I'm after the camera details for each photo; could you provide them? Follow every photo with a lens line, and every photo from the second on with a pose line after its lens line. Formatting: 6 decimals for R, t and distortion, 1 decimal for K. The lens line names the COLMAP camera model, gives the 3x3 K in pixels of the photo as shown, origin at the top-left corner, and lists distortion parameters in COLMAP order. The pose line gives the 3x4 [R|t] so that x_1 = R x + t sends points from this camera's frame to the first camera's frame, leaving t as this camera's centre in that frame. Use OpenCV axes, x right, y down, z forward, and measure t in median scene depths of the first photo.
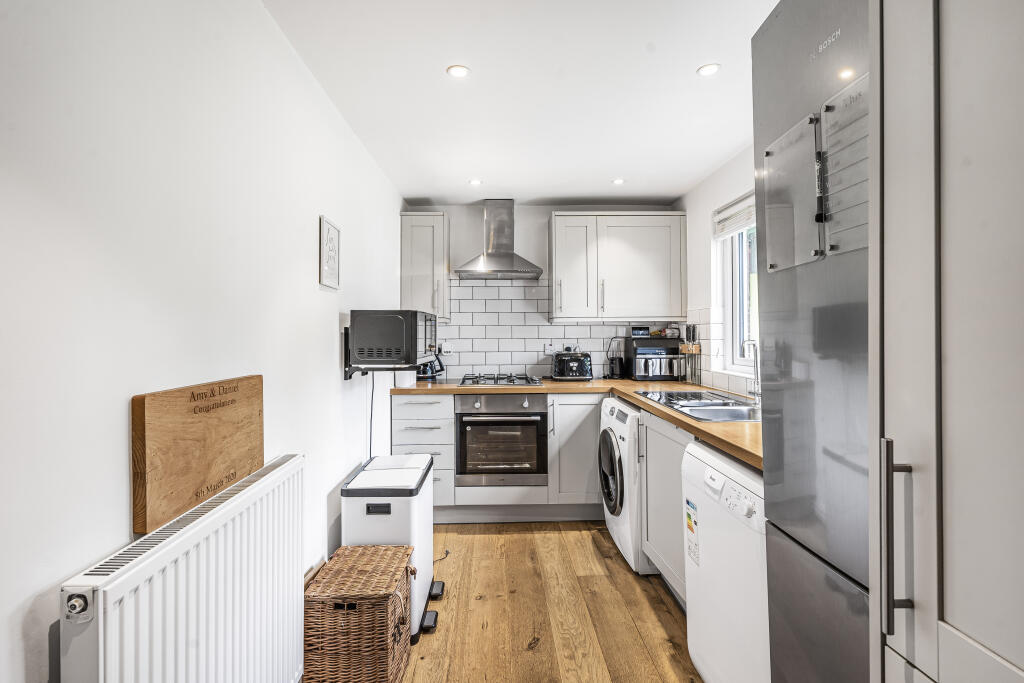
lens RADIAL K [[474.3, 0, 512.0], [0, 474.3, 341.5], [0, 0, 1]] dist [-0.000171, -0.000022]
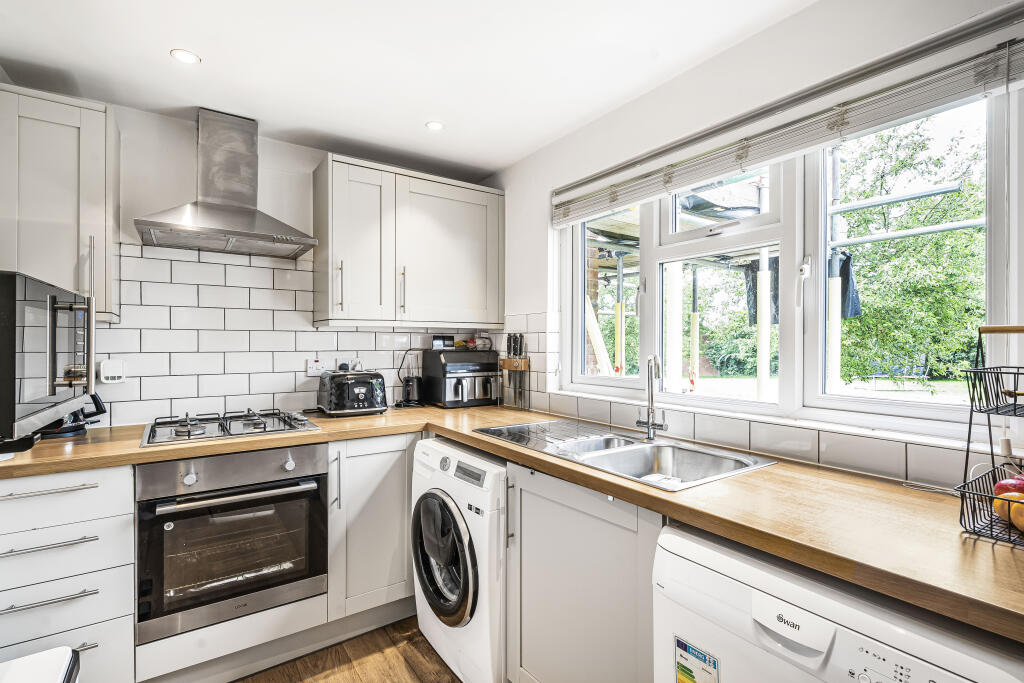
lens RADIAL K [[476.4, 0, 512.0], [0, 476.4, 345.9], [0, 0, 1]] dist [0.000143, -0.000100]
pose [[0.838211, 0.001761, 0.545344, -0.056282], [0.004421, 0.999940, -0.010024, -0.006529], [-0.545329, 0.010813, 0.838153, 0.327868]]
